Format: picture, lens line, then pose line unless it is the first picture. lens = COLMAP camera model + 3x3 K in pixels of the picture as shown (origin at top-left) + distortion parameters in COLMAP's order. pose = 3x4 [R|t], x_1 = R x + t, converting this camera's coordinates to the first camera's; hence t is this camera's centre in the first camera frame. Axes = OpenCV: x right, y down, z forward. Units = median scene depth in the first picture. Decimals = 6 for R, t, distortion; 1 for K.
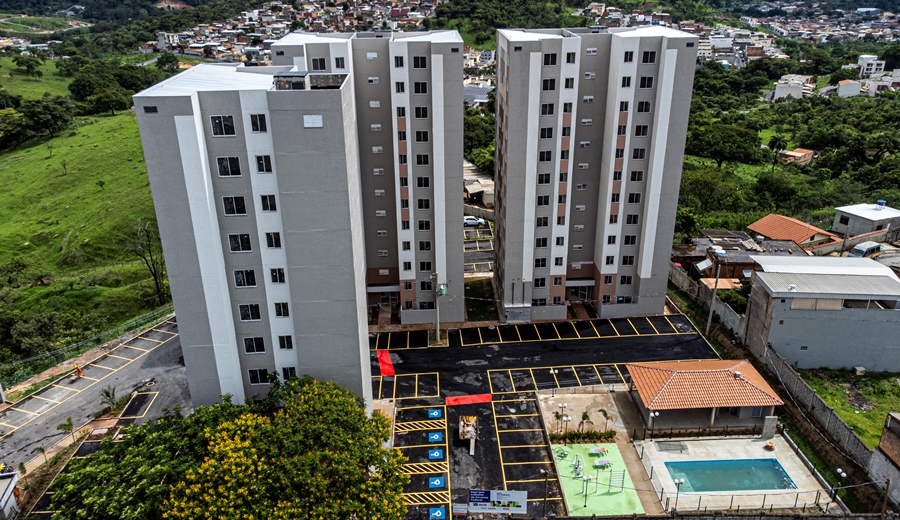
lens RADIAL K [[685.6, 0, 450.0], [0, 685.6, 252.5], [0, 0, 1]] dist [0.033298, 0.035709]
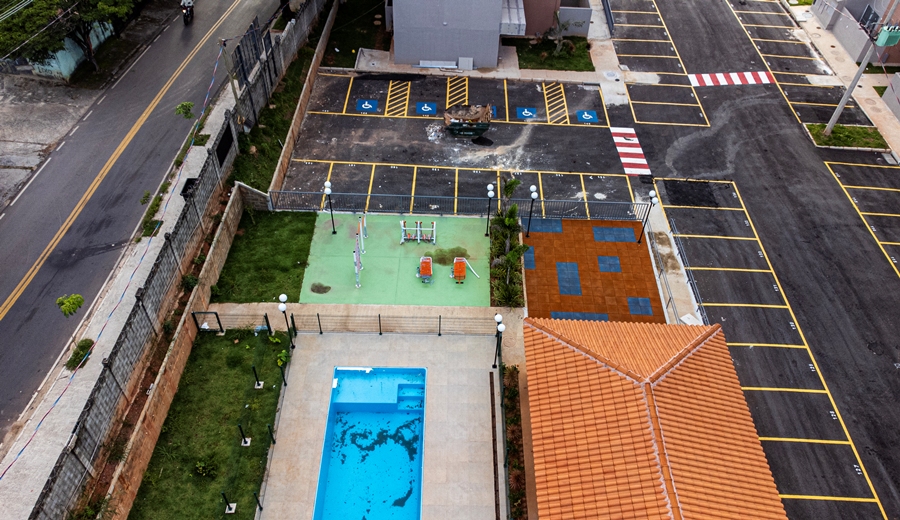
lens RADIAL K [[685.6, 0, 449.7], [0, 685.6, 259.4], [0, 0, 1]] dist [0.033298, 0.035709]
pose [[-0.054266, 0.732406, -0.678703, 0.440574], [-0.413003, 0.602375, 0.683061, -0.054884], [0.909111, 0.317373, 0.269798, 0.662373]]
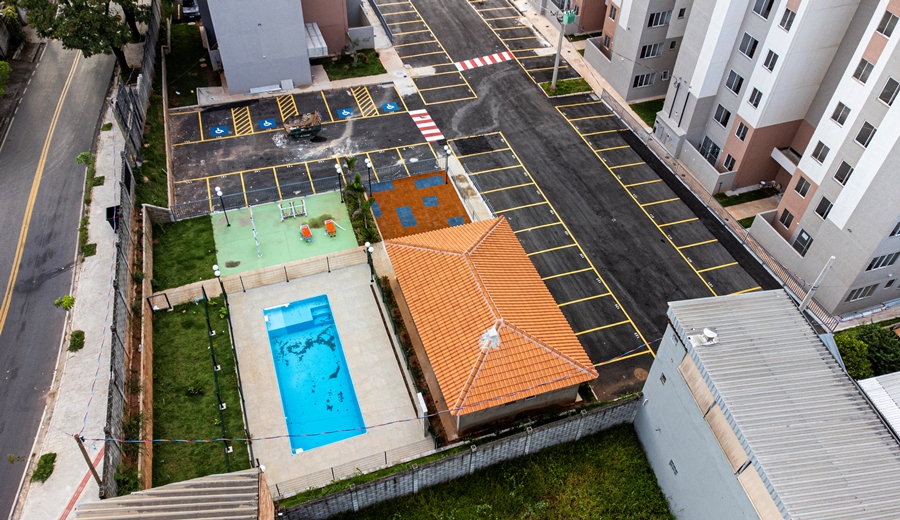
lens RADIAL K [[685.6, 0, 451.0], [0, 685.6, 258.0], [0, 0, 1]] dist [0.033298, 0.035709]
pose [[0.283448, 0.695538, -0.660215, 0.591984], [-0.398594, 0.711613, 0.578559, -0.128585], [0.872227, 0.099166, 0.478942, 0.595954]]
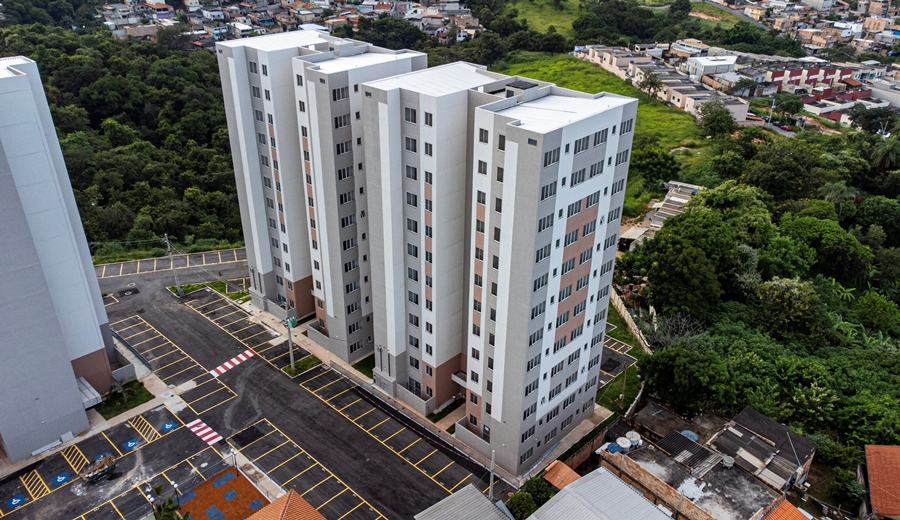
lens RADIAL K [[685.6, 0, 447.5], [0, 685.6, 255.8], [0, 0, 1]] dist [0.033298, 0.035709]
pose [[0.691158, 0.356034, -0.628920, 0.721467], [-0.300143, 0.933043, 0.198355, -0.291270], [0.657430, 0.051671, 0.751742, 0.422048]]
